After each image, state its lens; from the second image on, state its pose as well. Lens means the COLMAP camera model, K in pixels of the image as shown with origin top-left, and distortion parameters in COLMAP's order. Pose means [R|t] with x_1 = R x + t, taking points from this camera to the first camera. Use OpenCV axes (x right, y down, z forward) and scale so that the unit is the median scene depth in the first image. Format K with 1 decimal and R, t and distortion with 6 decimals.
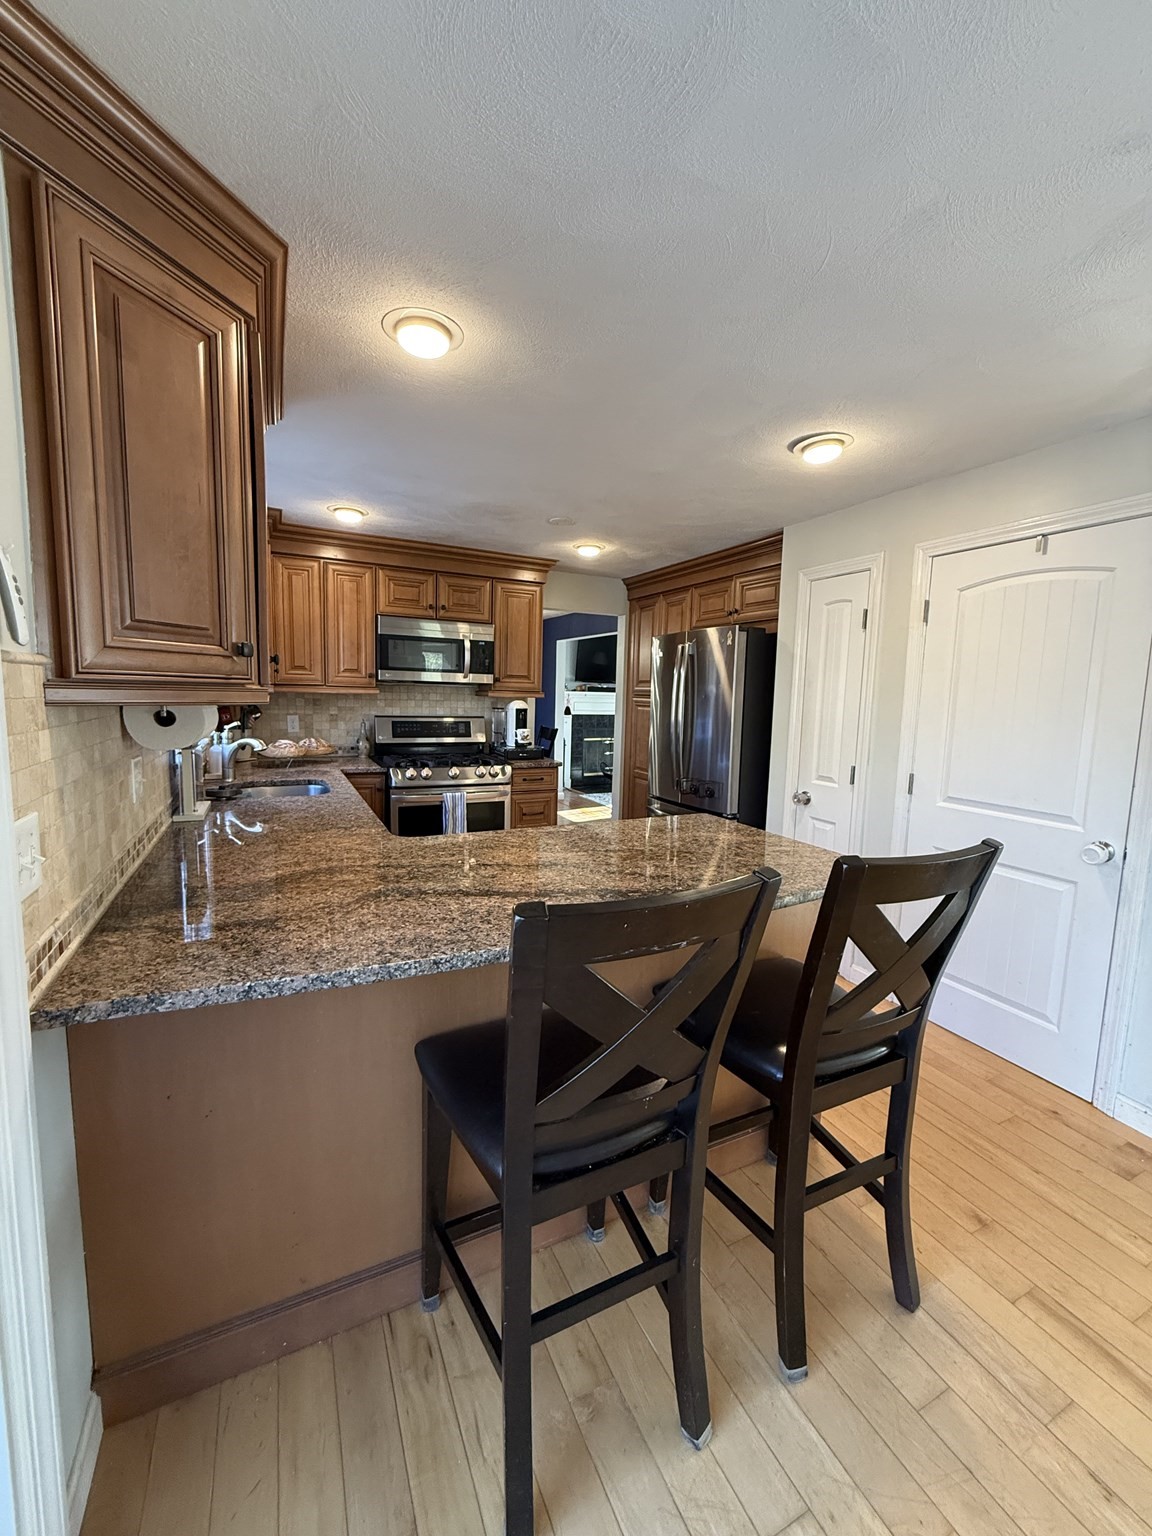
lens RADIAL K [[611.8, 0, 575.2], [0, 611.8, 762.8], [0, 0, 1]] dist [0.001383, -0.000239]
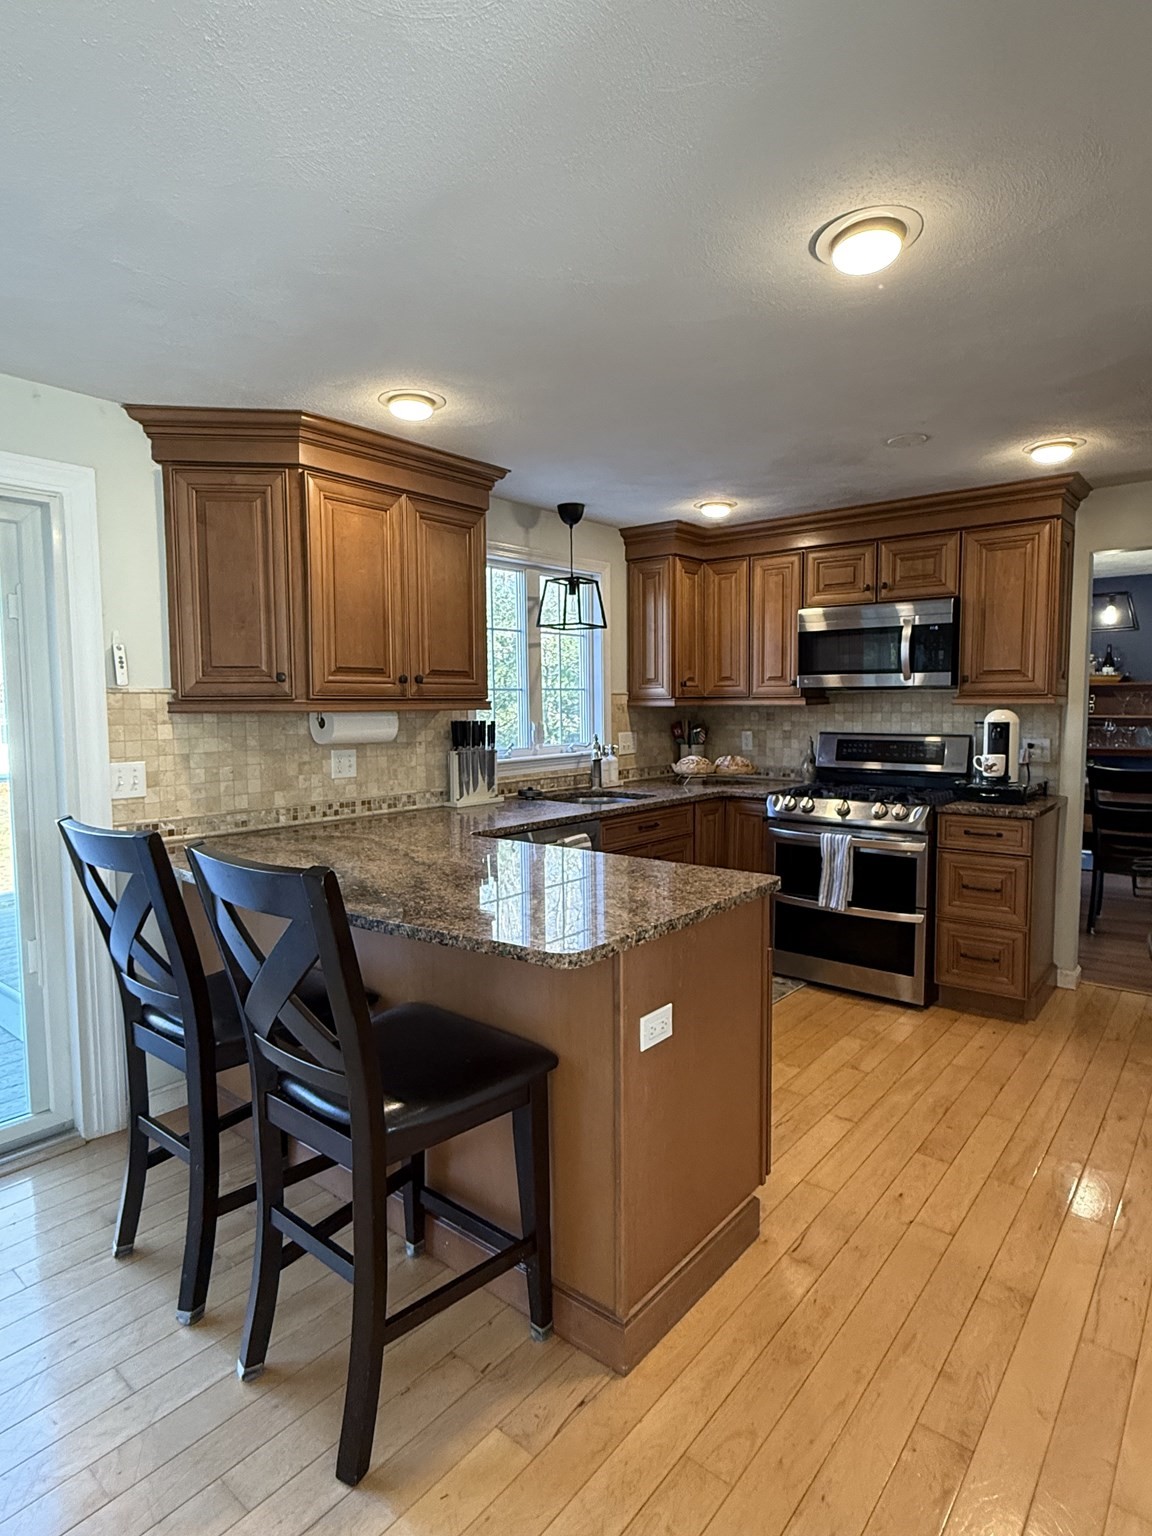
lens RADIAL K [[838.6, 0, 584.6], [0, 838.6, 768.7], [0, 0, 1]] dist [-0.001351, -0.000745]
pose [[0.413027, 0.042114, -0.909744, 0.553738], [-0.084578, 0.996387, 0.007726, -0.011794], [0.906783, 0.073753, 0.415097, 0.267220]]
